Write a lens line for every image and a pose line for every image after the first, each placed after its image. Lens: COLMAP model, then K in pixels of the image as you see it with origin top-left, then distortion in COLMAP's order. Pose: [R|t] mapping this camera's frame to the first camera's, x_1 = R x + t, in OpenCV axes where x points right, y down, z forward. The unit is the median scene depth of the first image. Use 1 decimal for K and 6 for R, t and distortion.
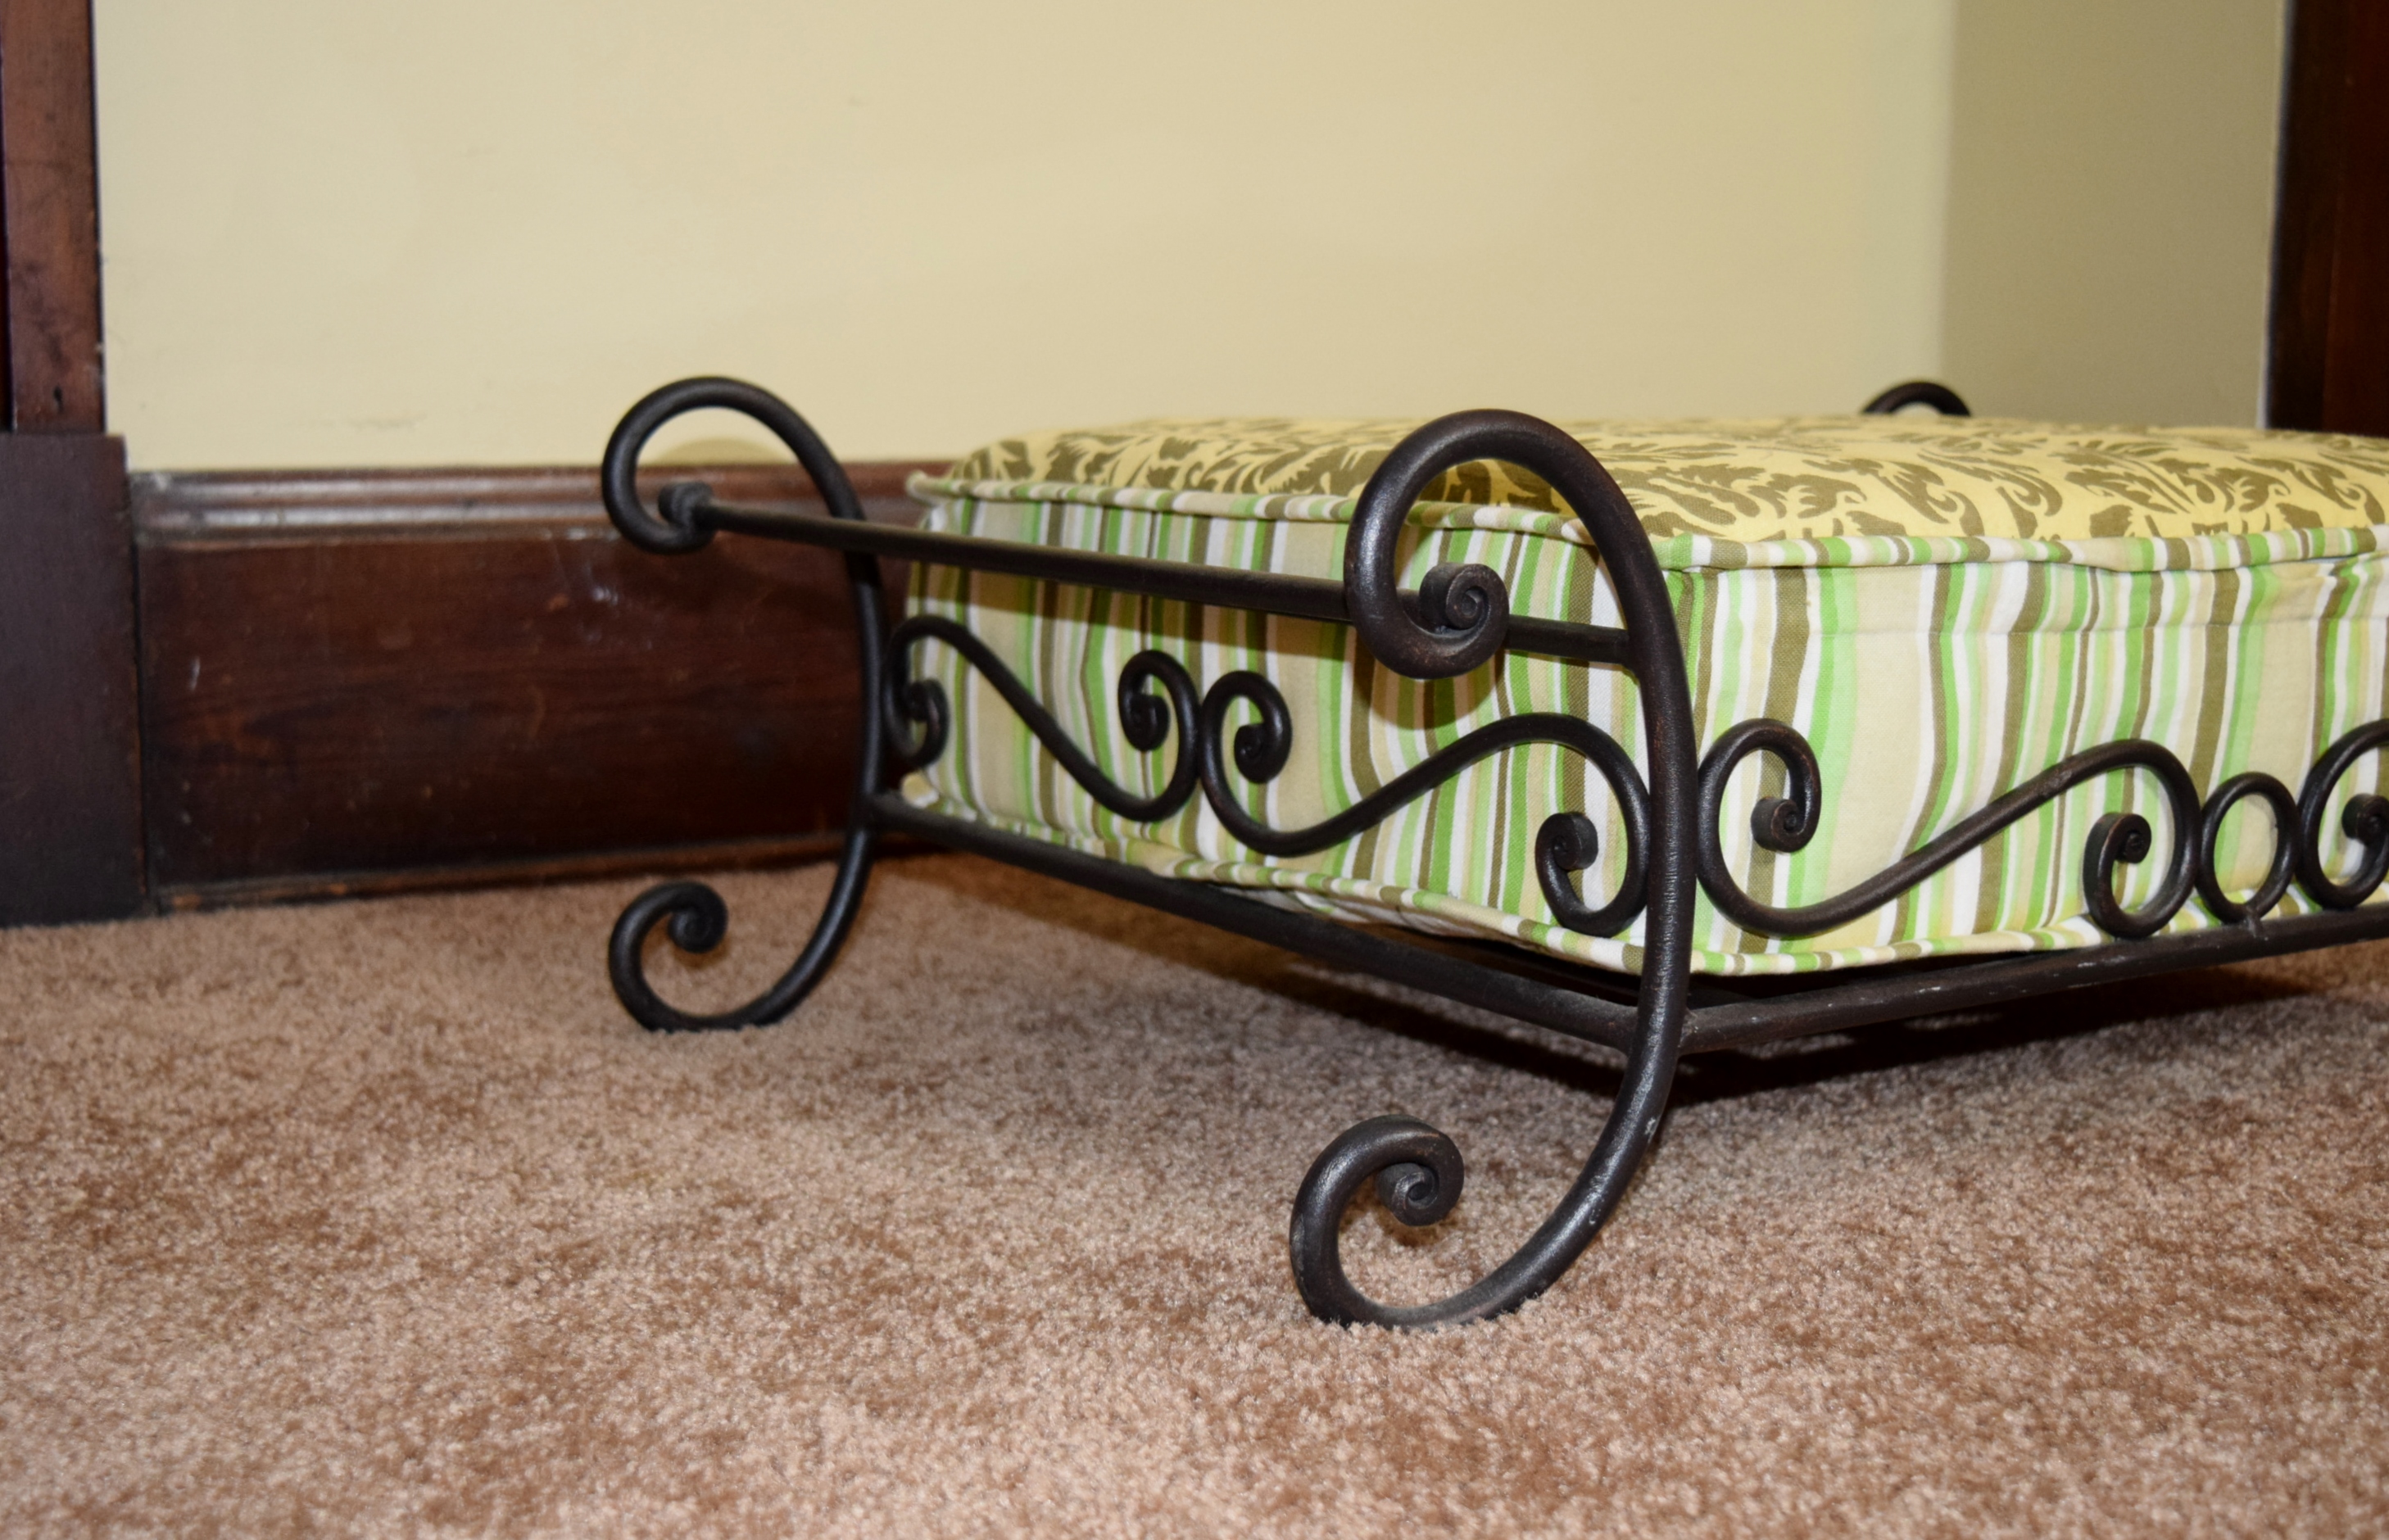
lens RADIAL K [[3001.2, 0, 1194.5], [0, 3001.2, 770.0], [0, 0, 1]] dist [0.003526, -0.002288]
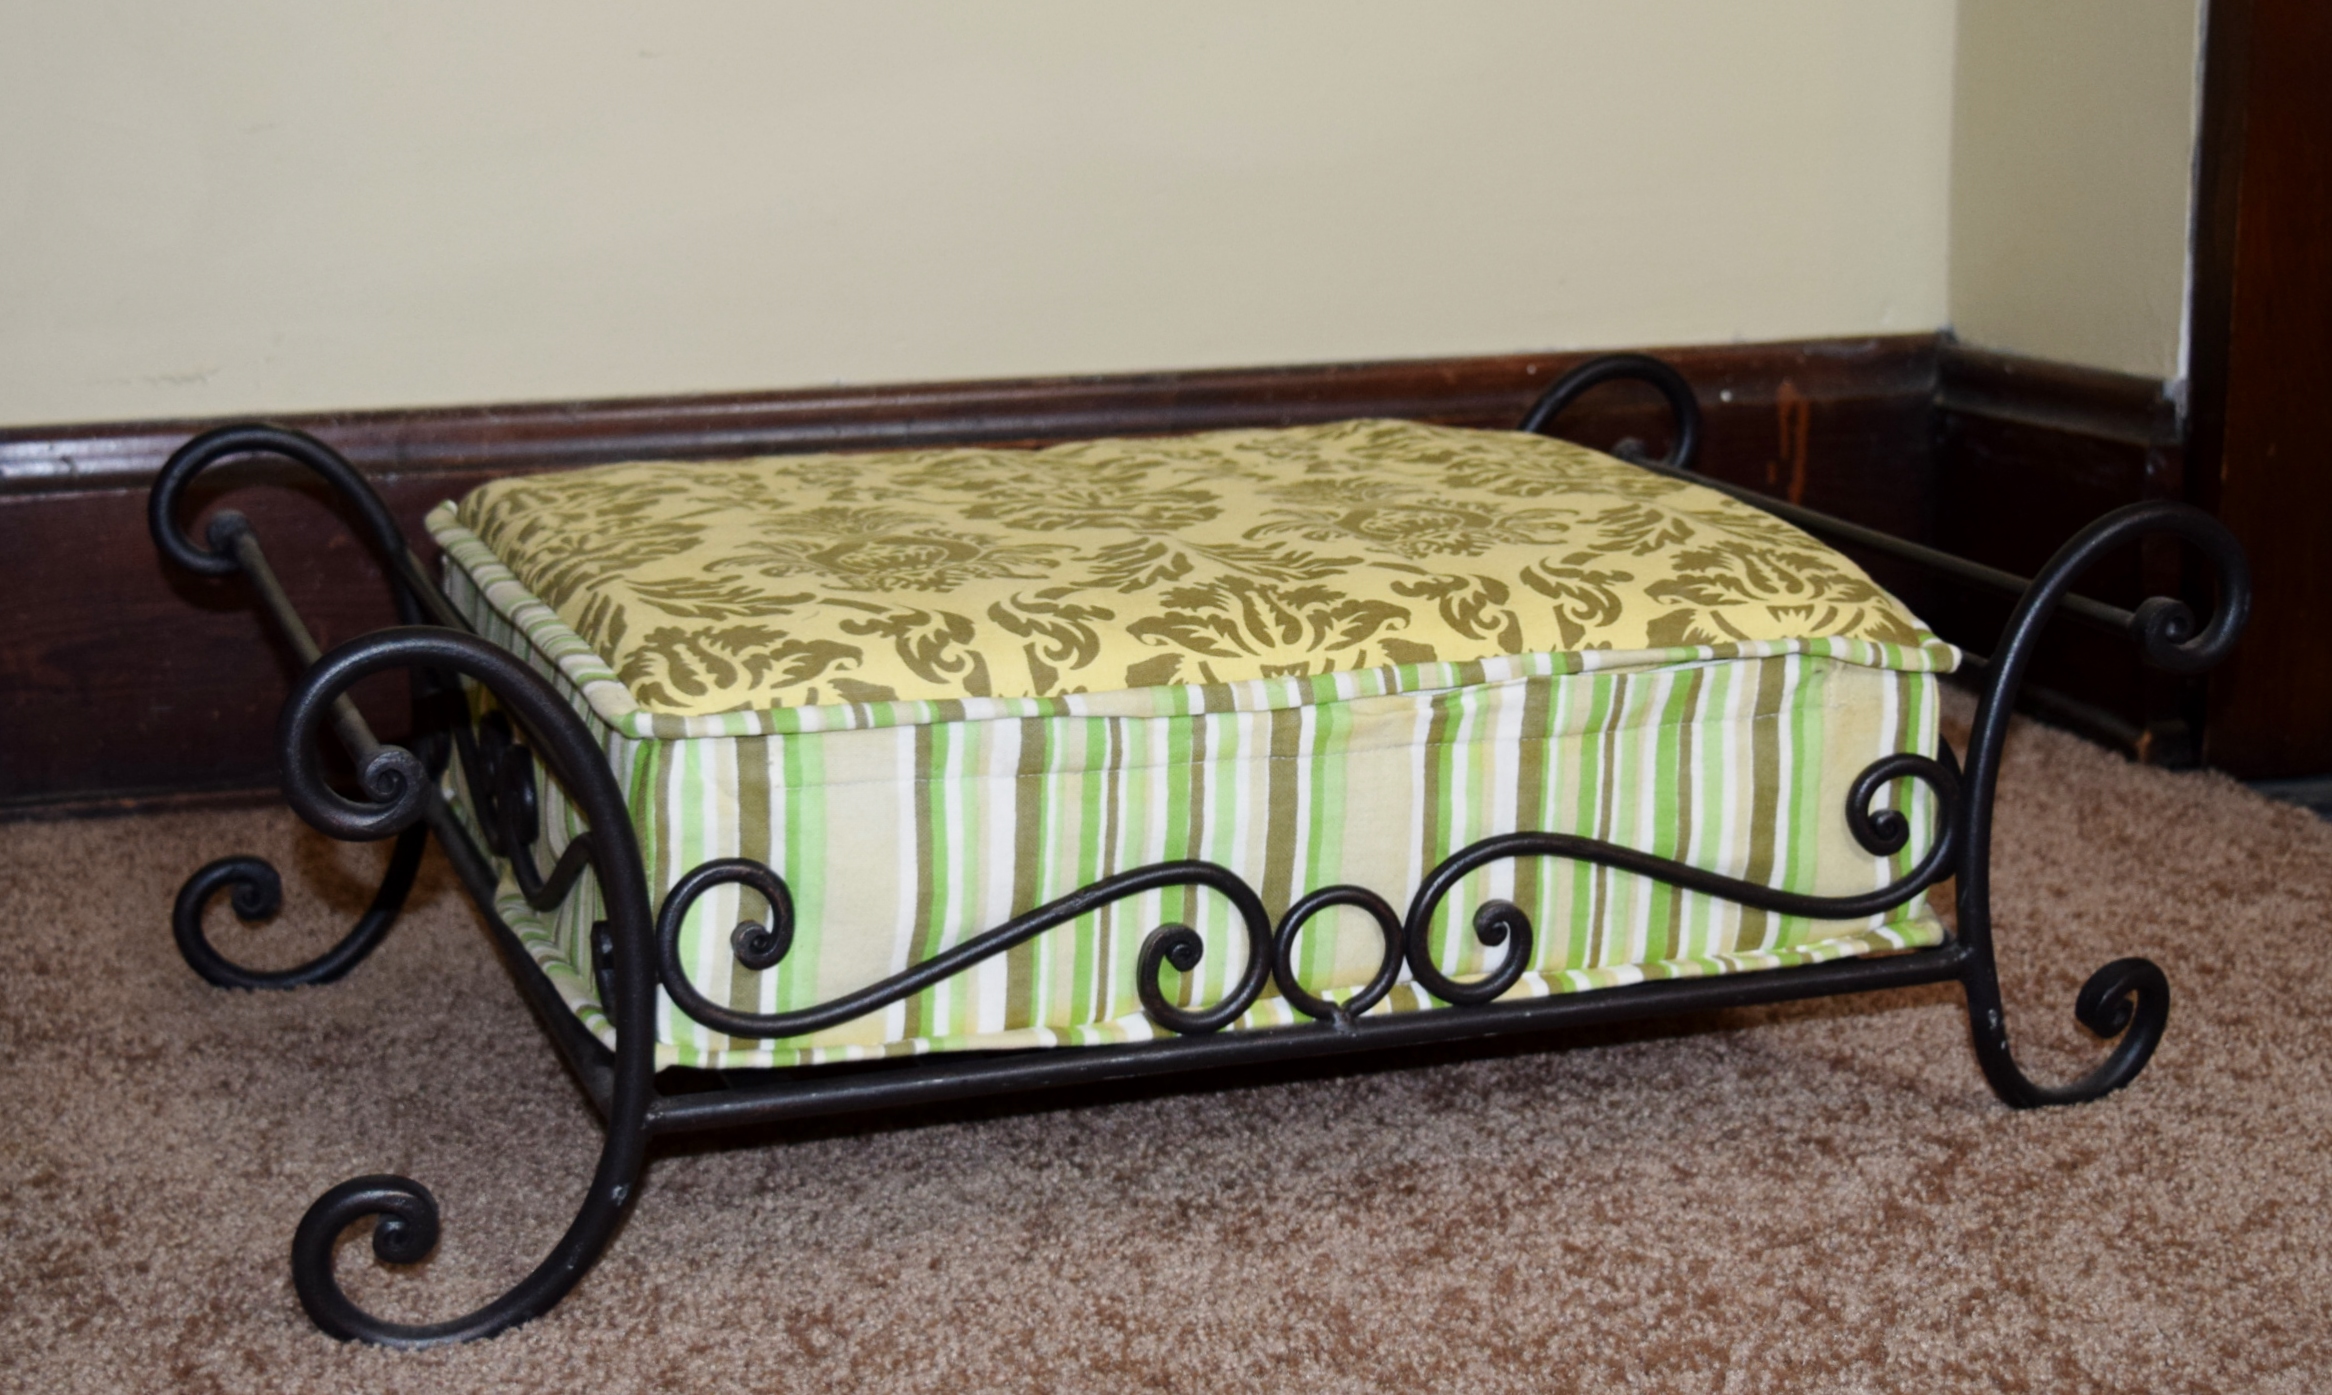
lens RADIAL K [[3602.9, 0, 1246.6], [0, 3602.9, 696.8], [0, 0, 1]] dist [-0.028198, 0.000349]
pose [[0.973091, 0.042377, -0.226492, 0.650468], [-0.023813, 0.996175, 0.084079, -0.188573], [0.229189, -0.076423, 0.970377, -0.304560]]
